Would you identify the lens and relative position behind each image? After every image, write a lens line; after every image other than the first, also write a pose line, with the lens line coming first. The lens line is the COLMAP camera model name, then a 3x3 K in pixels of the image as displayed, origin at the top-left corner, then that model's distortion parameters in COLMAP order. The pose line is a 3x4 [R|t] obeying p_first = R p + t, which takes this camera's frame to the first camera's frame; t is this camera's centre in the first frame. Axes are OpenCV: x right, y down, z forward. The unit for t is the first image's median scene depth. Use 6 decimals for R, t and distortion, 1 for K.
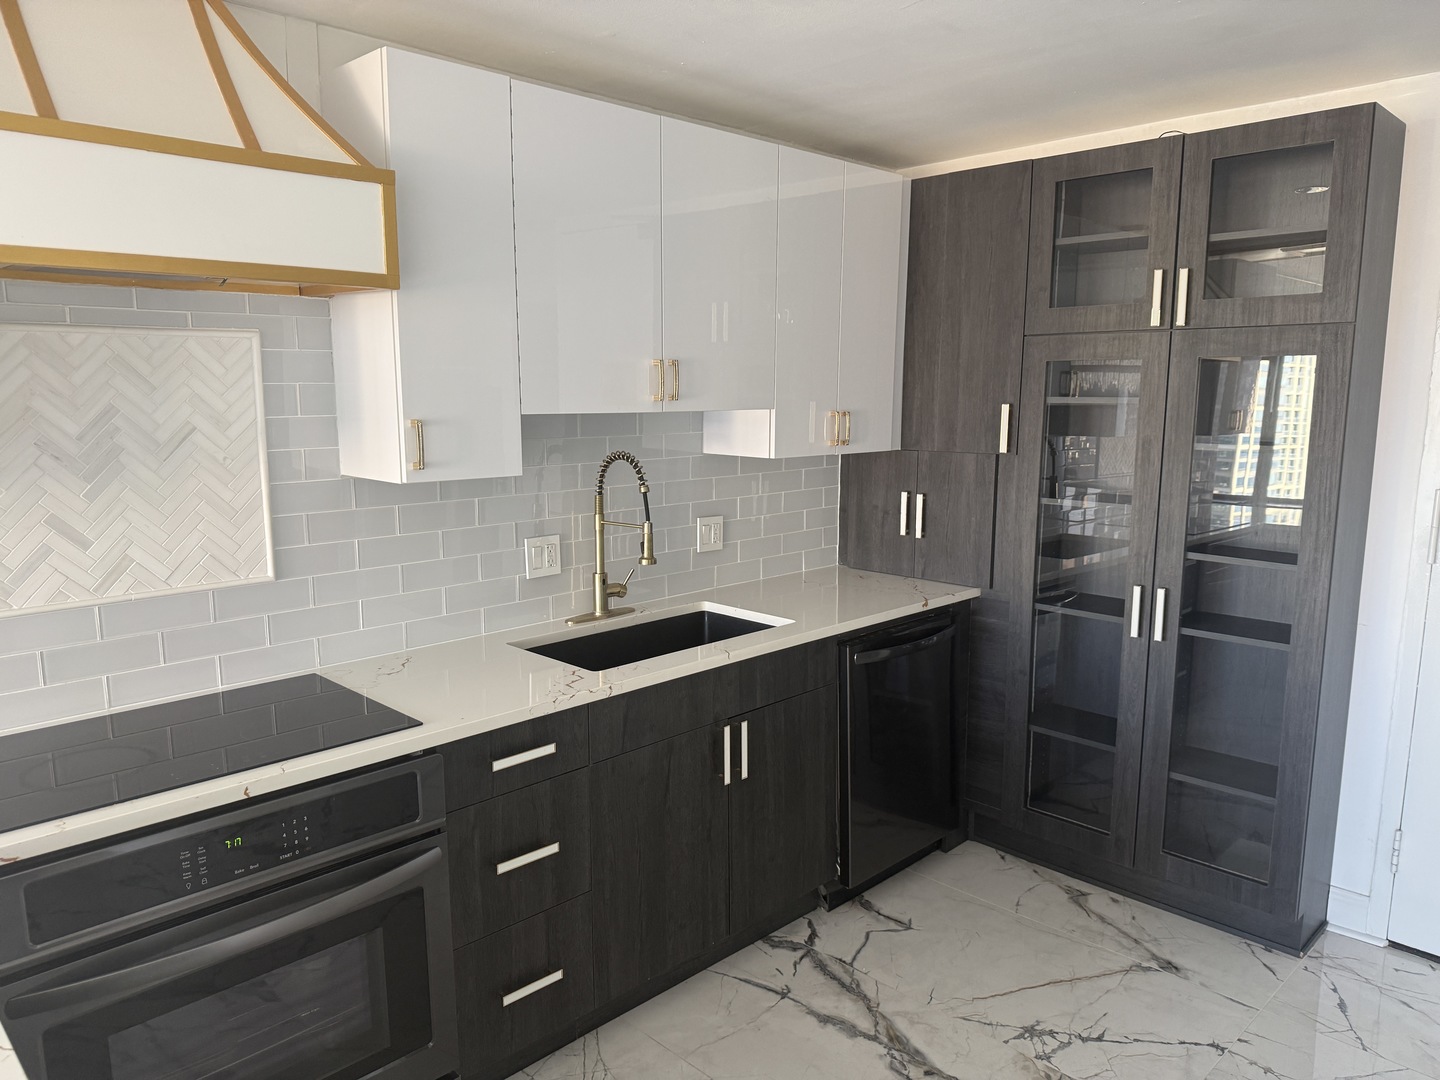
lens RADIAL K [[1004.7, 0, 725.1], [0, 1004.7, 539.2], [0, 0, 1]] dist [0.071393, -0.094919]
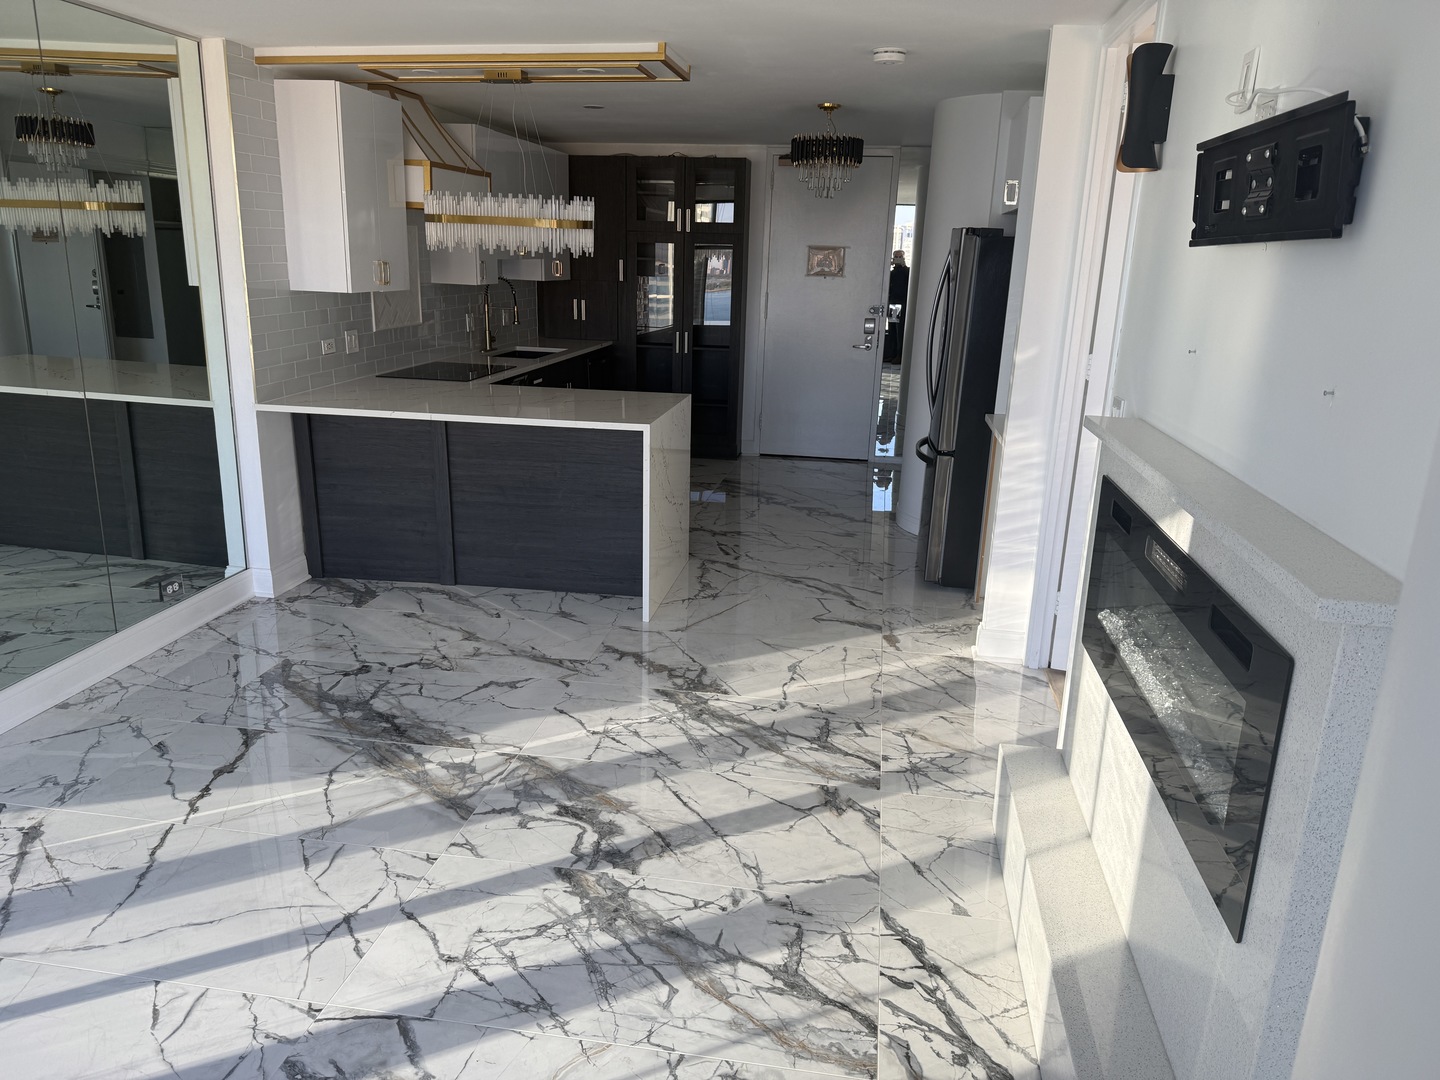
lens RADIAL K [[1004.7, 0, 720.3], [0, 1004.7, 542.3], [0, 0, 1]] dist [0.071393, -0.094919]
pose [[0.813936, -0.142913, 0.563102, -1.336781], [0.063041, 0.985274, 0.158935, 0.221573], [-0.577524, -0.093864, 0.810960, -1.573805]]
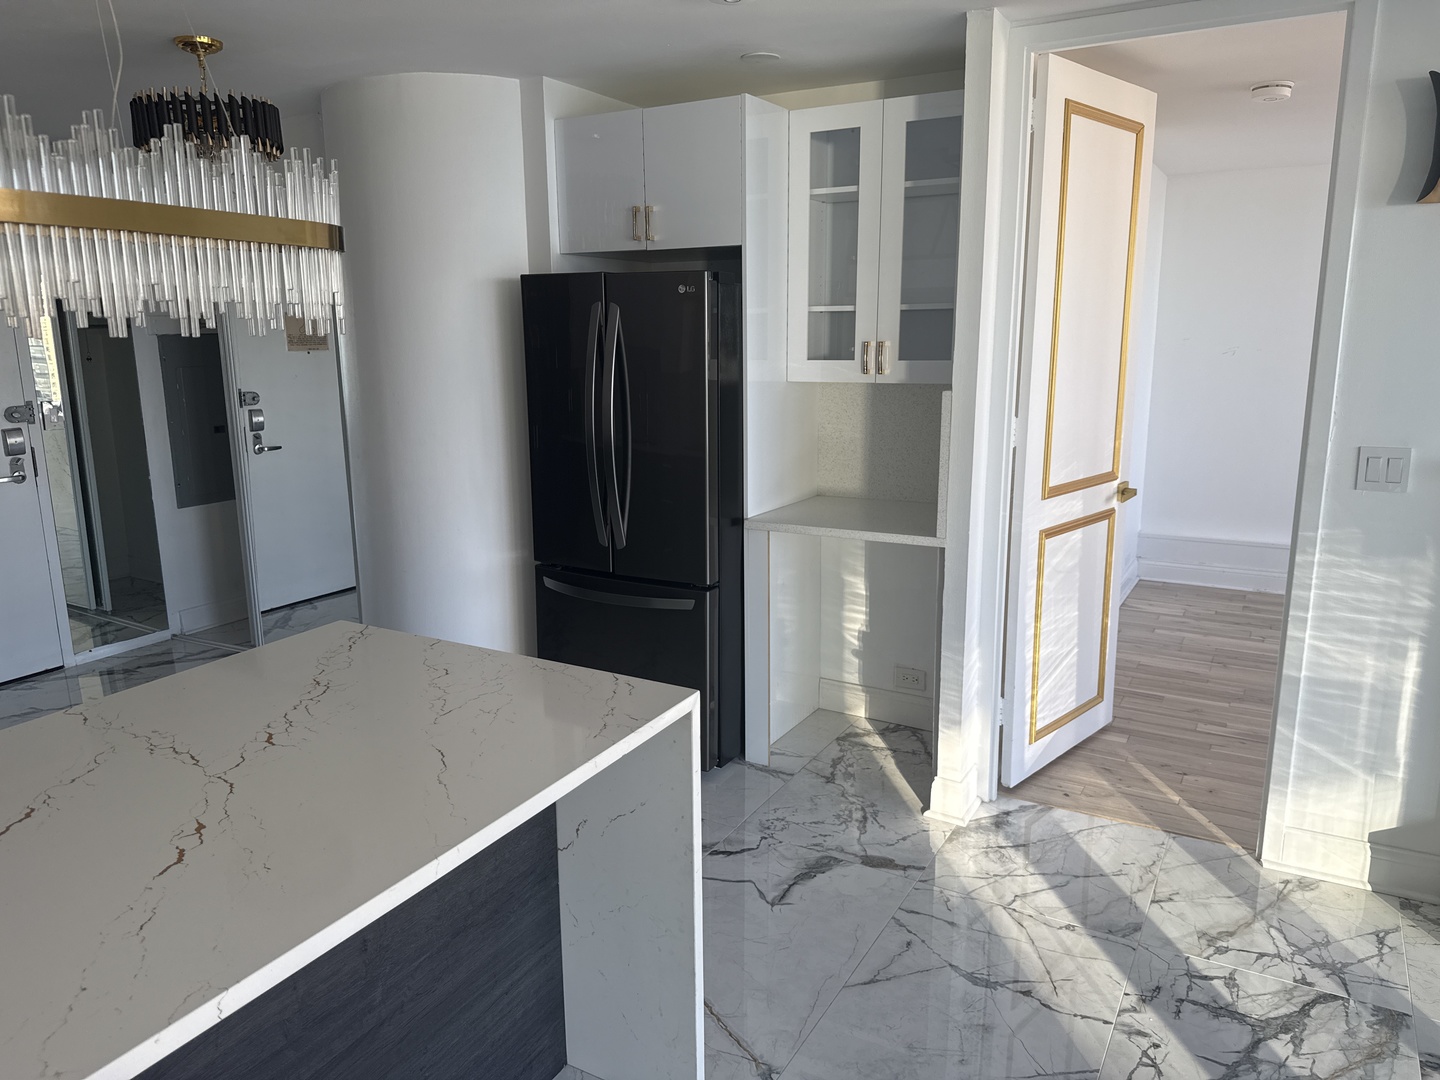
lens RADIAL K [[1004.7, 0, 724.8], [0, 1004.7, 531.9], [0, 0, 1]] dist [0.071393, -0.094919]
pose [[-0.261087, -0.197109, 0.944977, -1.123591], [0.154537, 0.957771, 0.242474, -0.017068], [-0.952865, 0.209341, -0.219601, 0.101886]]
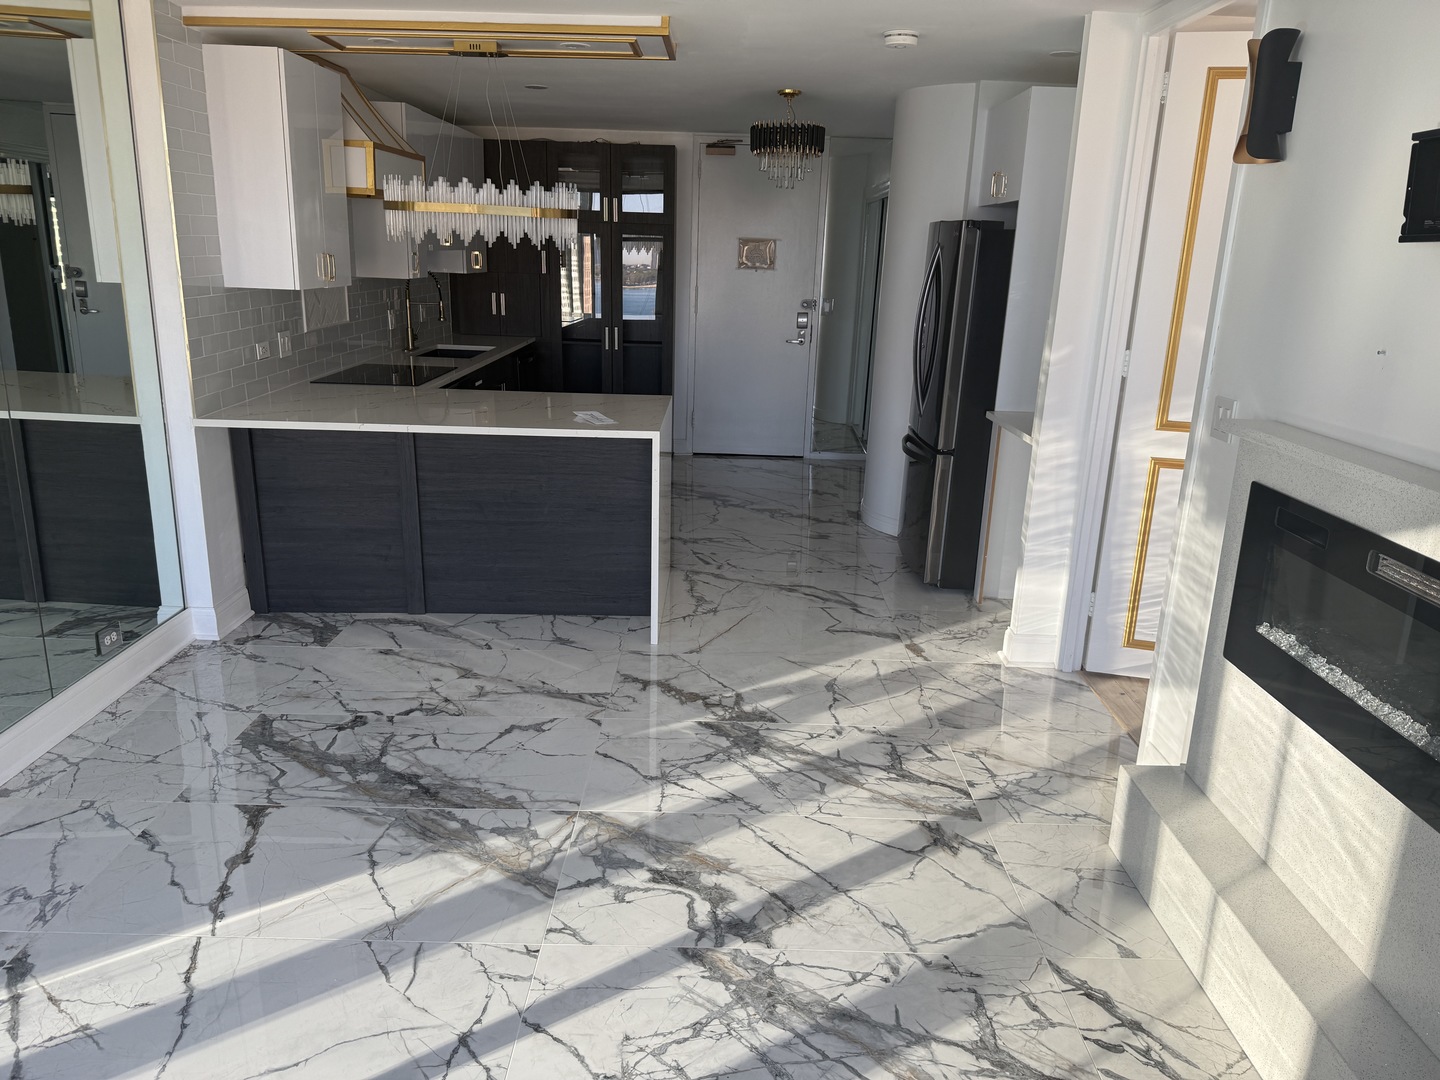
lens RADIAL K [[1004.7, 0, 725.9], [0, 1004.7, 537.3], [0, 0, 1]] dist [0.071393, -0.094919]
pose [[0.712180, -0.176401, 0.679473, -1.475000], [0.077919, 0.981796, 0.173218, 0.184188], [-0.697660, -0.070419, 0.712960, -1.292428]]
